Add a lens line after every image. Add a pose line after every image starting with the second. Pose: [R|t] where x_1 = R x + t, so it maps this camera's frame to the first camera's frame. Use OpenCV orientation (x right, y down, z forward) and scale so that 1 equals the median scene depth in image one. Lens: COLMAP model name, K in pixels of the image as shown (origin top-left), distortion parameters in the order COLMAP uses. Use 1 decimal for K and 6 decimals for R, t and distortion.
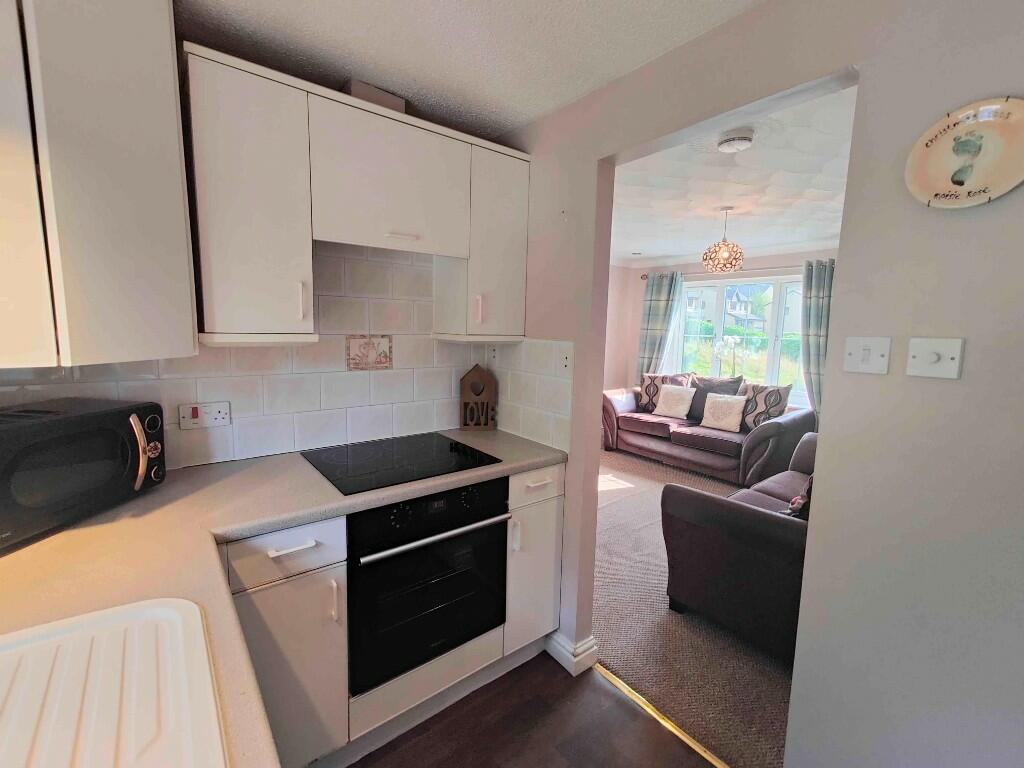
lens RADIAL K [[454.4, 0, 512.2], [0, 454.4, 378.0], [0, 0, 1]] dist [0.016684, 0.000040]
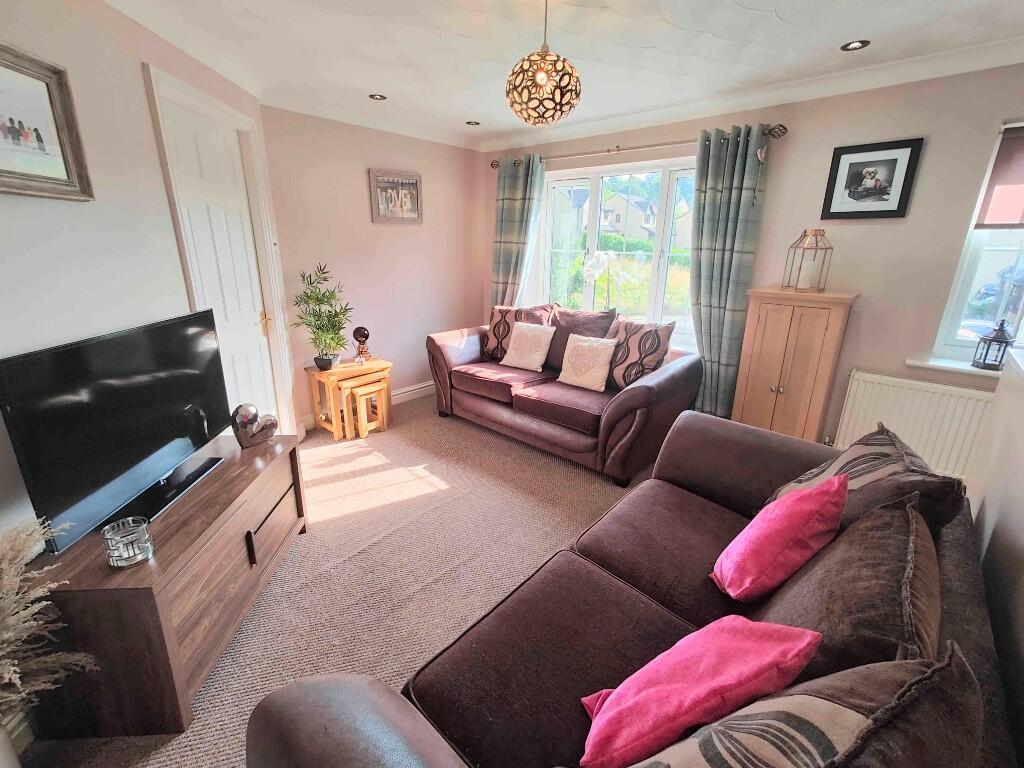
lens RADIAL K [[454.4, 0, 512.2], [0, 454.4, 378.0], [0, 0, 1]] dist [0.016684, 0.000040]
pose [[0.985094, -0.055080, 0.162959, 0.219264], [0.025260, 0.983399, 0.179692, -0.029746], [-0.170151, -0.172897, 0.970132, 0.309702]]
